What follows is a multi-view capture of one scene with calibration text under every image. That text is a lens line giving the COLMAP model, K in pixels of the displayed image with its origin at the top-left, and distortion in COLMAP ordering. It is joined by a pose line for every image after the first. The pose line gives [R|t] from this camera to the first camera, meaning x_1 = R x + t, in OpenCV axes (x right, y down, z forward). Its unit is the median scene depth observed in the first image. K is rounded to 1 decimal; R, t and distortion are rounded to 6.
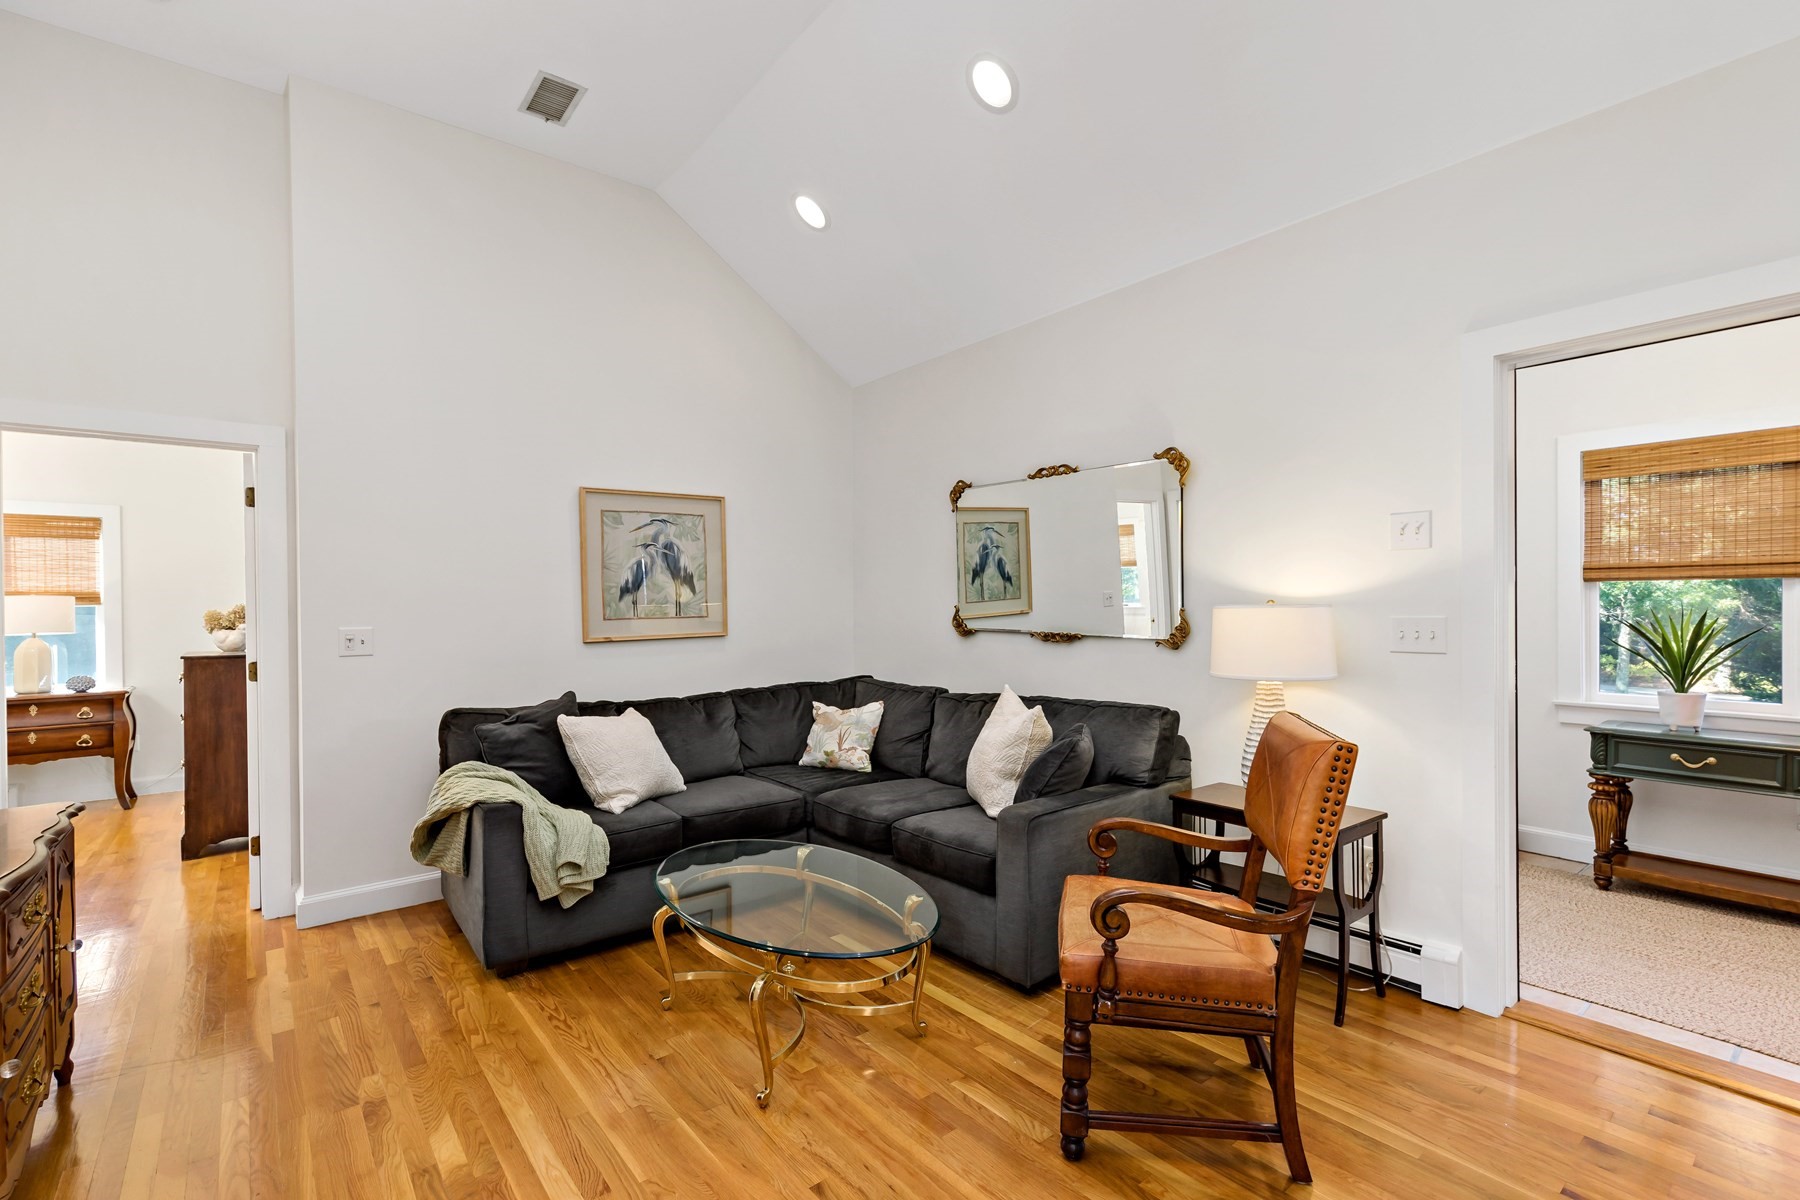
lens RADIAL K [[814.0, 0, 909.1], [0, 814.0, 601.8], [0, 0, 1]] dist [0.010483, -0.000815]
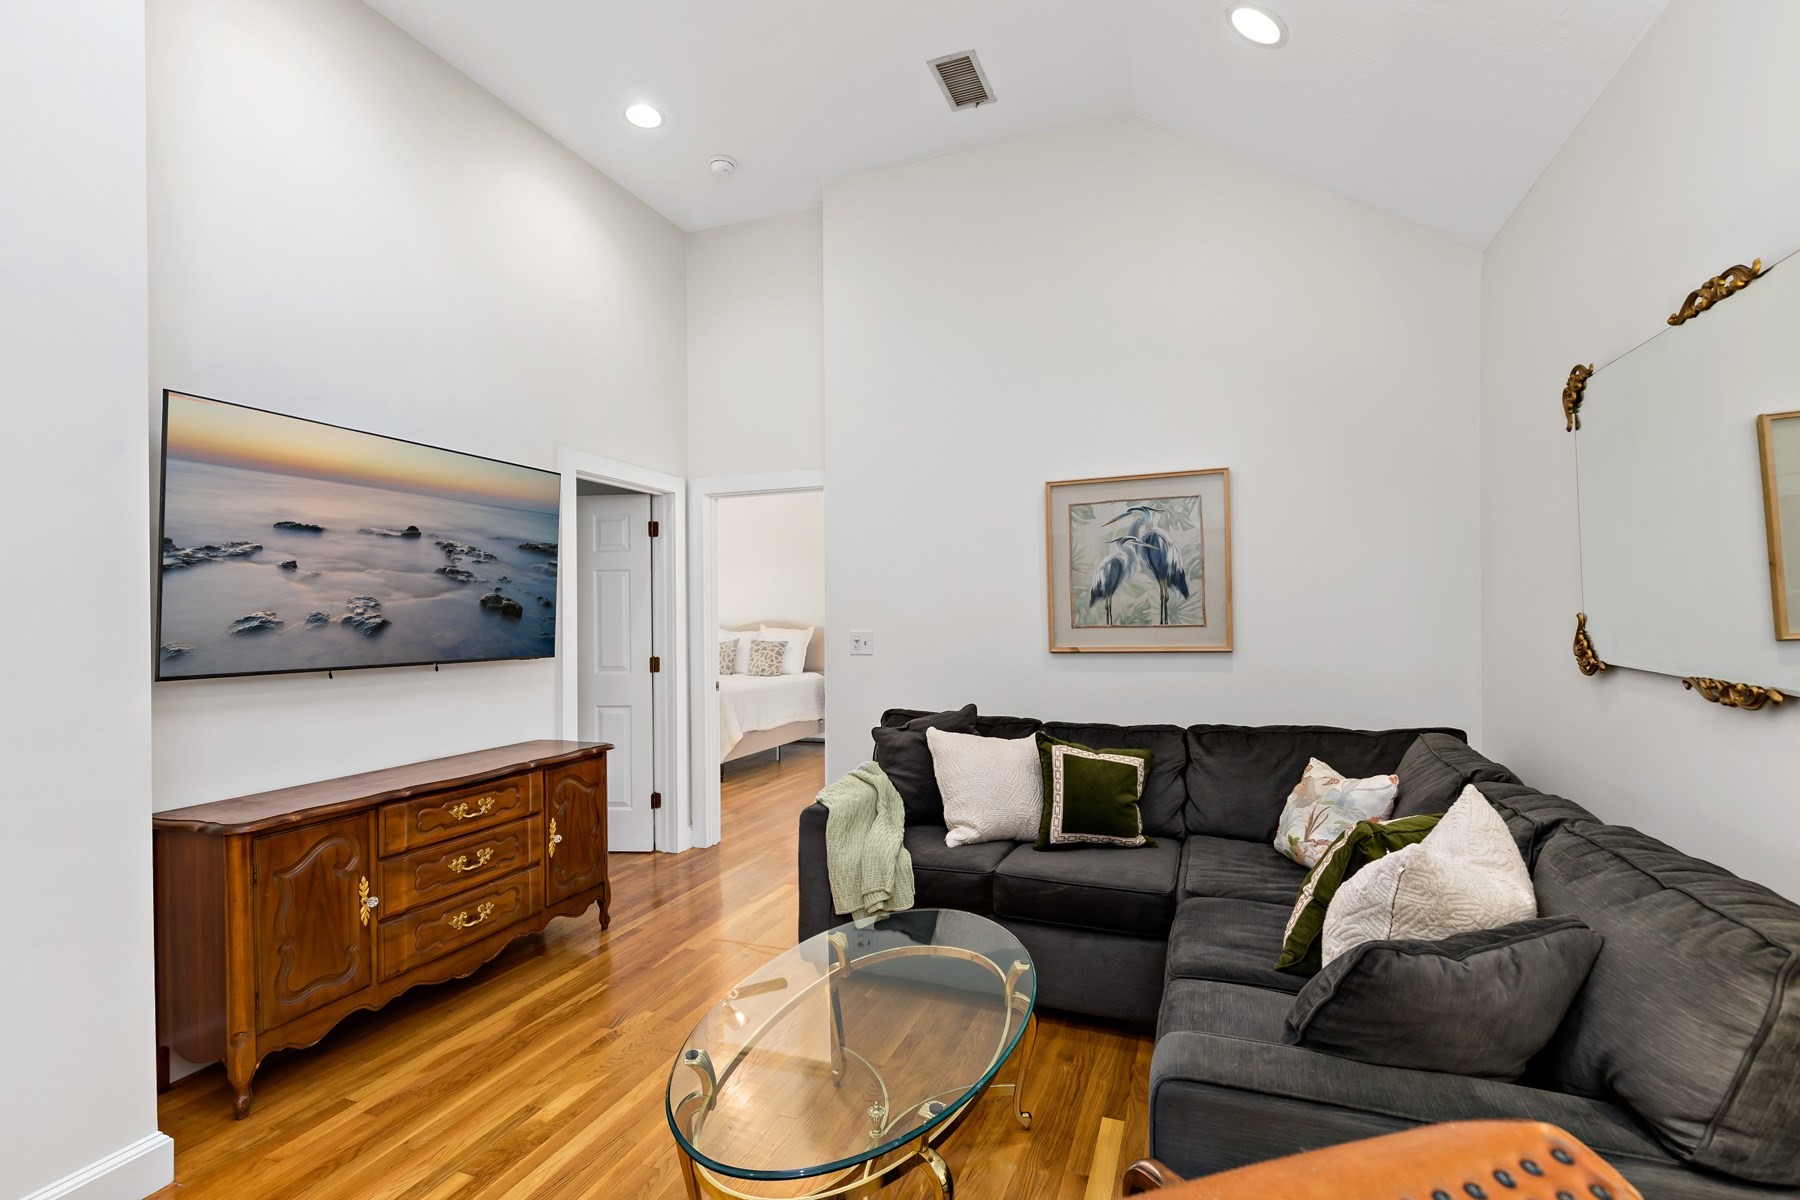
lens RADIAL K [[814.0, 0, 908.7], [0, 814.0, 602.3], [0, 0, 1]] dist [0.010483, -0.000815]
pose [[0.504804, -0.006285, -0.863211, 0.306173], [0.005549, 0.999976, -0.004036, -0.002956], [0.863216, -0.002752, 0.504827, 0.403303]]
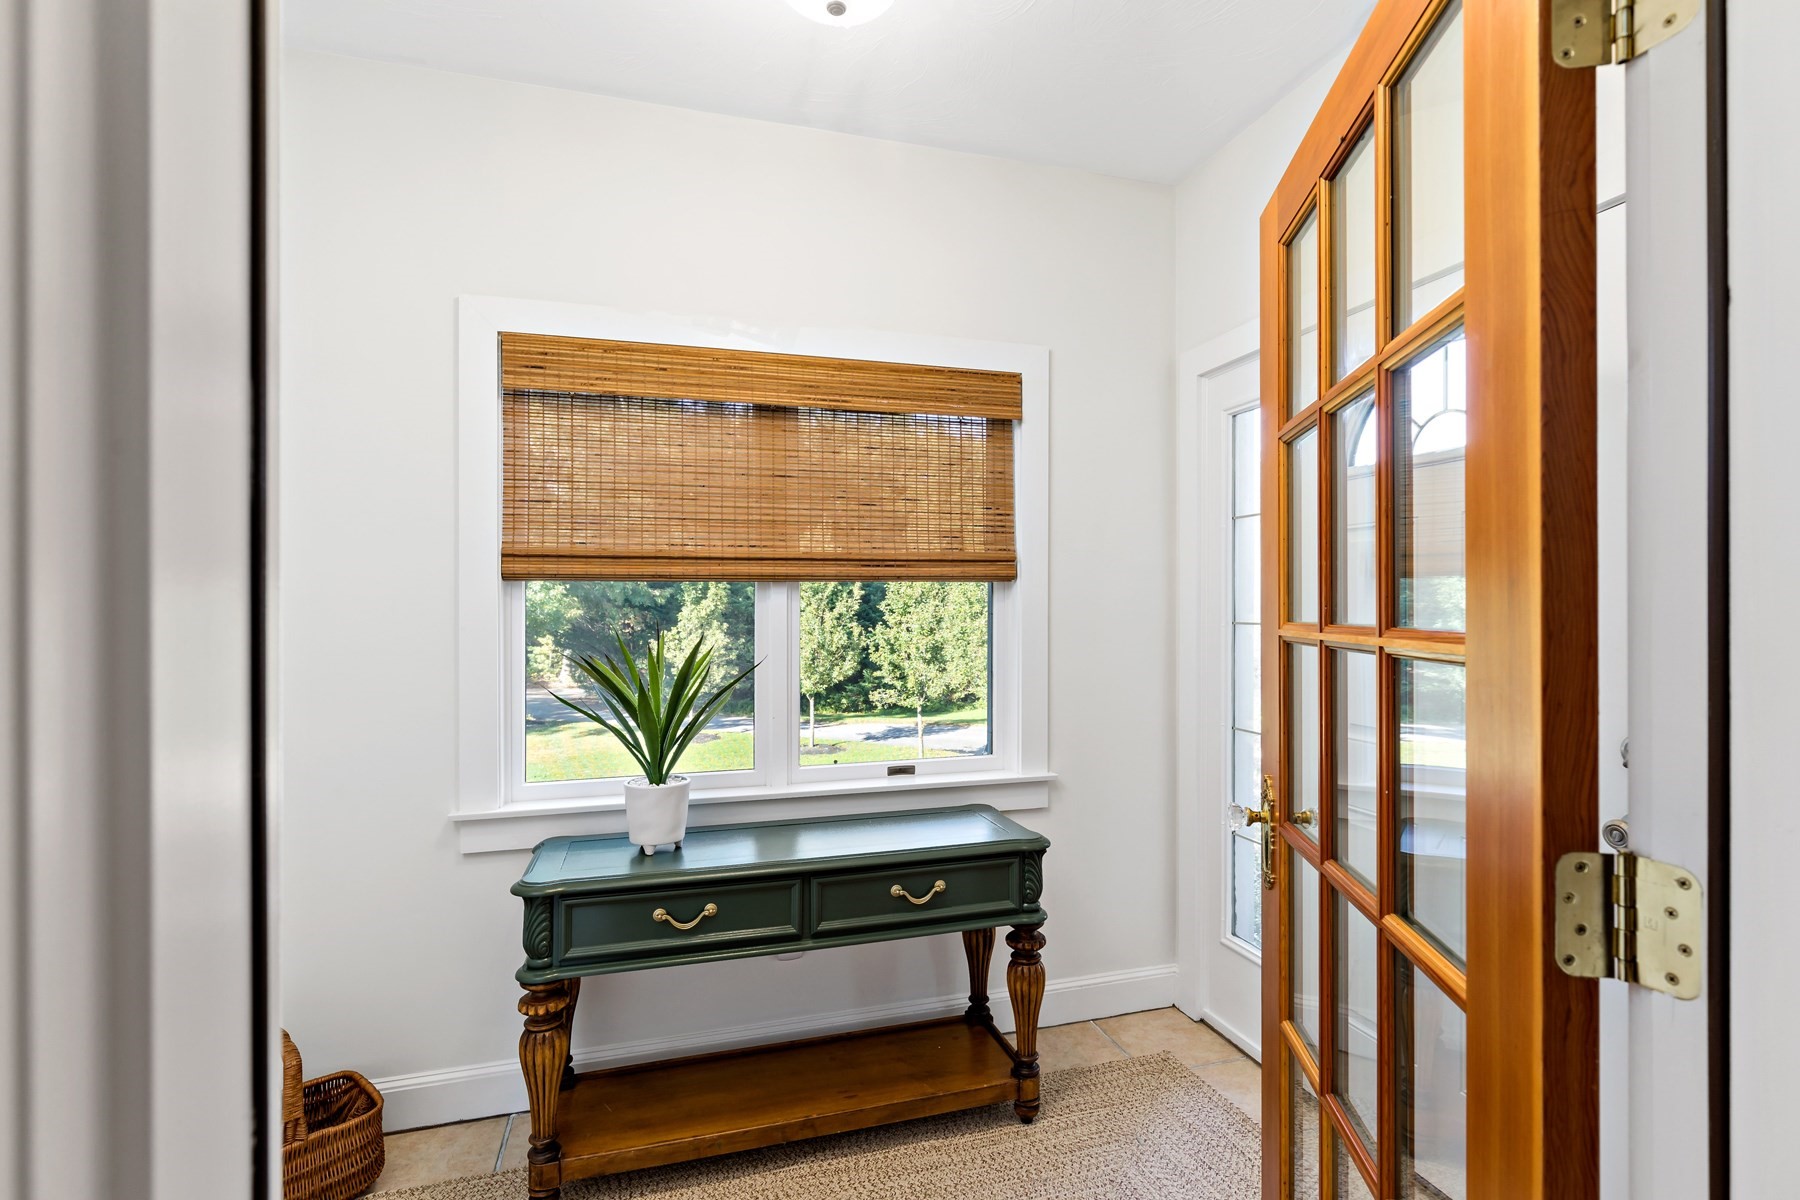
lens RADIAL K [[816.8, 0, 902.9], [0, 816.8, 600.4], [0, 0, 1]] dist [0.000555, -0.000178]
pose [[0.378330, 0.008510, 0.925632, 0.191425], [0.003674, 0.999936, -0.010695, -0.002177], [-0.925663, 0.007447, 0.378275, 0.248234]]
